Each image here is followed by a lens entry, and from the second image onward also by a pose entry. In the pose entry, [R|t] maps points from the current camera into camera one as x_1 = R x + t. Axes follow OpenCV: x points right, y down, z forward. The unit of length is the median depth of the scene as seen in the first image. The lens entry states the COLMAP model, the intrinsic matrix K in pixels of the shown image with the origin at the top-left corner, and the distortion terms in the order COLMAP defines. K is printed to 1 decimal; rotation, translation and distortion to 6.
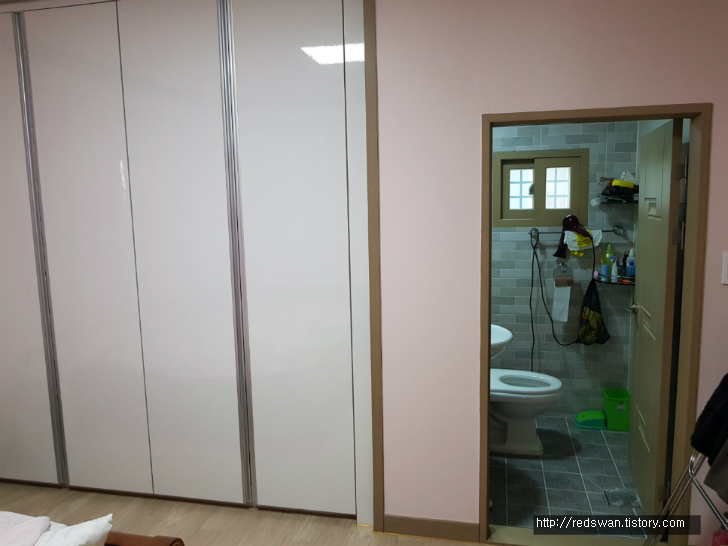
lens RADIAL K [[588.0, 0, 361.1], [0, 588.0, 276.4], [0, 0, 1]] dist [-0.001796, -0.002514]
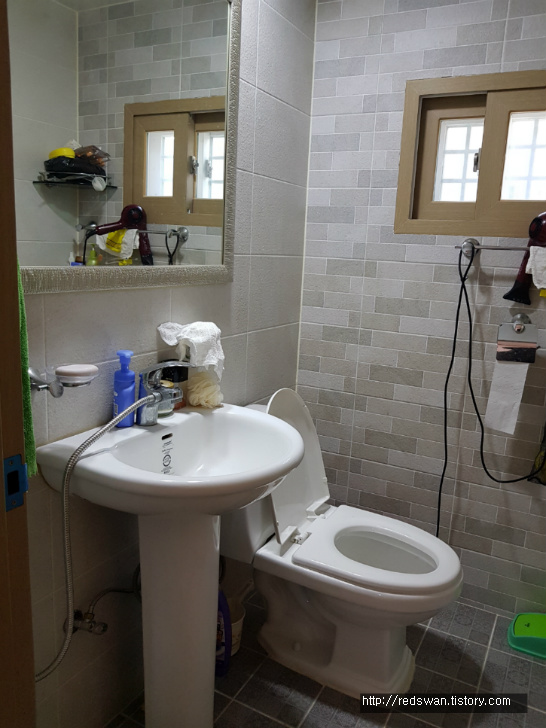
lens RADIAL K [[588.0, 0, 278.6], [0, 588.0, 359.3], [0, 0, 1]] dist [-0.001796, -0.002514]
pose [[0.967791, 0.114874, -0.224018, 0.260647], [-0.102095, 0.992458, 0.067858, 0.001795], [0.230124, -0.042802, 0.972220, 0.478612]]
